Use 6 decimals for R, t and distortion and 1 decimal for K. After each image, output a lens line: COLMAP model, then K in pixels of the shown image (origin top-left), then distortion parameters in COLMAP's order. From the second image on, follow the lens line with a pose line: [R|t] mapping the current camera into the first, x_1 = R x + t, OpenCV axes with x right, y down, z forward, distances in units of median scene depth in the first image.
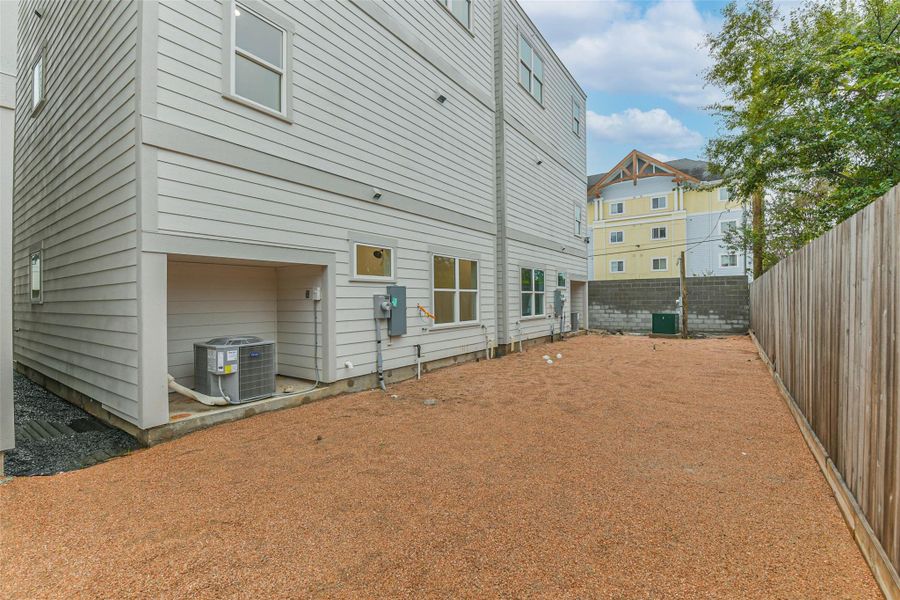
lens RADIAL K [[388.8, 0, 450.0], [0, 388.8, 300.0], [0, 0, 1]] dist [0.001877, 0.000352]
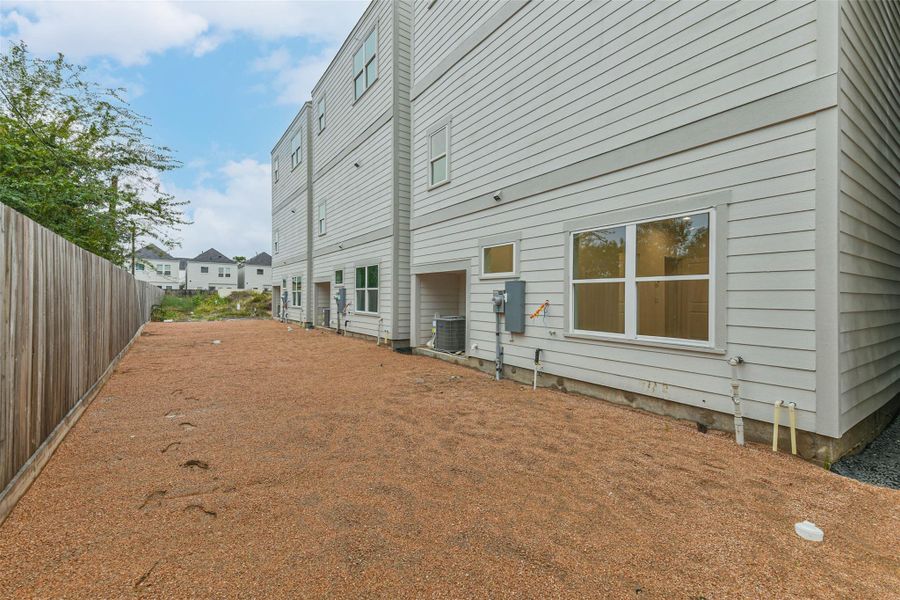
lens RADIAL K [[395.5, 0, 440.8], [0, 395.5, 293.8], [0, 0, 1]] dist [0.101633, 0.000056]
pose [[-0.353867, 0.005892, -0.935277, 0.868323], [0.001122, 0.999982, 0.005875, -0.010153], [0.935295, 0.001030, -0.353867, 1.203486]]
